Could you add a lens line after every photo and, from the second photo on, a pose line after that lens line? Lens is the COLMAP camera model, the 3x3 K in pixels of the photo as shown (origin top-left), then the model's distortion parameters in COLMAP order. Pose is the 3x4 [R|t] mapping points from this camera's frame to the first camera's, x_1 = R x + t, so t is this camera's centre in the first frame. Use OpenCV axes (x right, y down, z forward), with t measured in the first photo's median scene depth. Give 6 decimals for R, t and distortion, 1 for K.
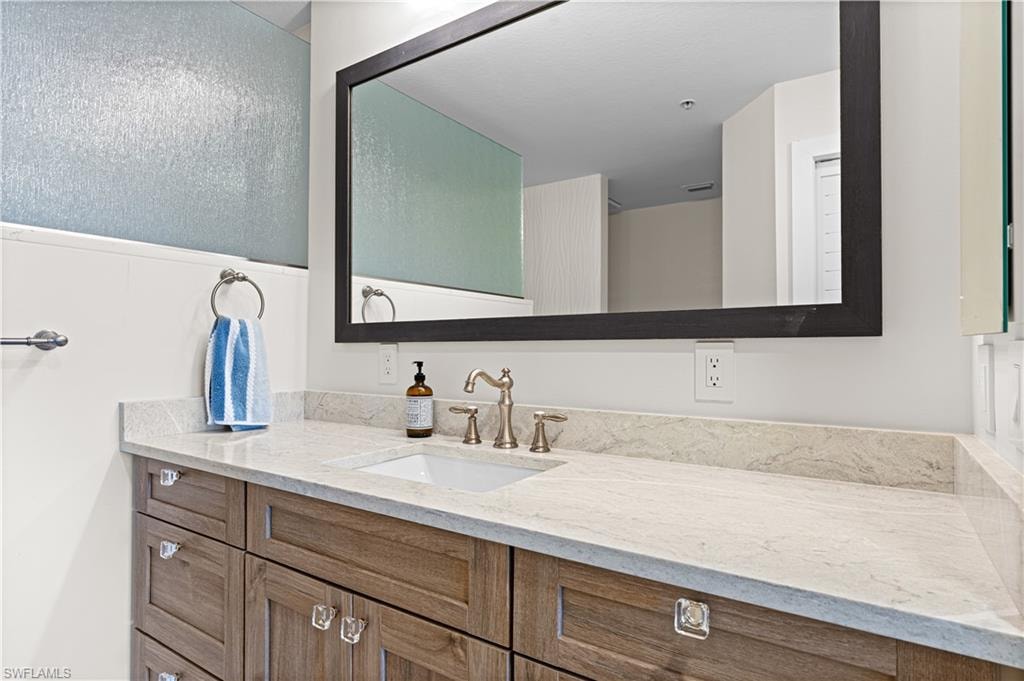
lens RADIAL K [[538.4, 0, 527.0], [0, 538.4, 339.3], [0, 0, 1]] dist [-0.001603, 0.000057]
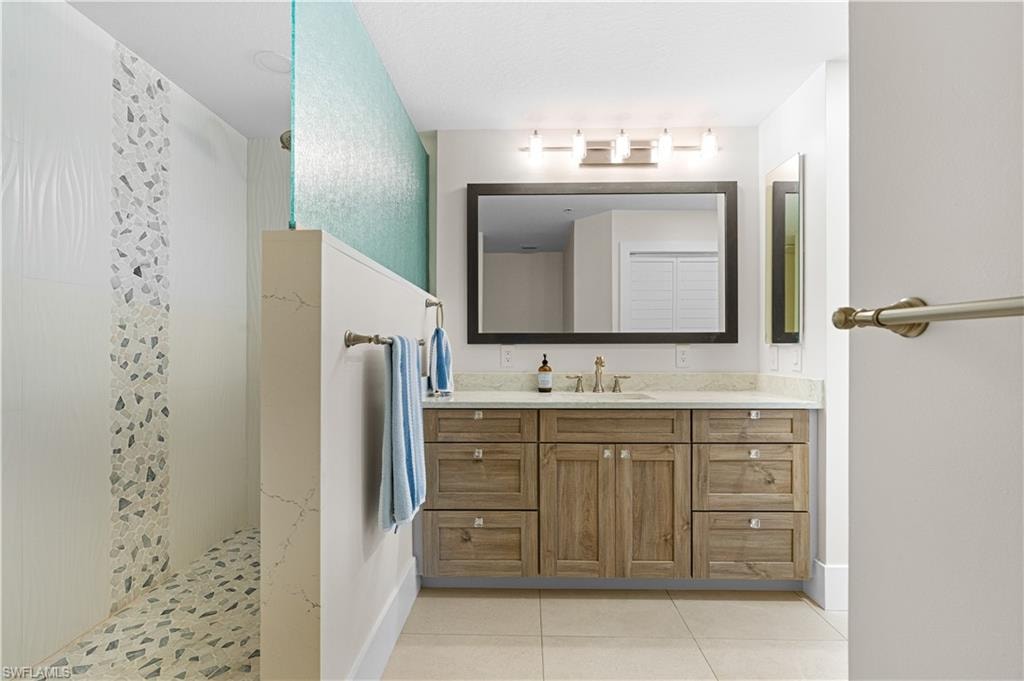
lens RADIAL K [[462.9, 0, 516.5], [0, 462.9, 342.9], [0, 0, 1]] dist [-0.006068, -0.000039]
pose [[0.845419, 0.006085, 0.534068, -1.192506], [-0.008179, 0.999965, 0.001553, -0.000885], [-0.534041, -0.005681, 0.845440, -0.373422]]
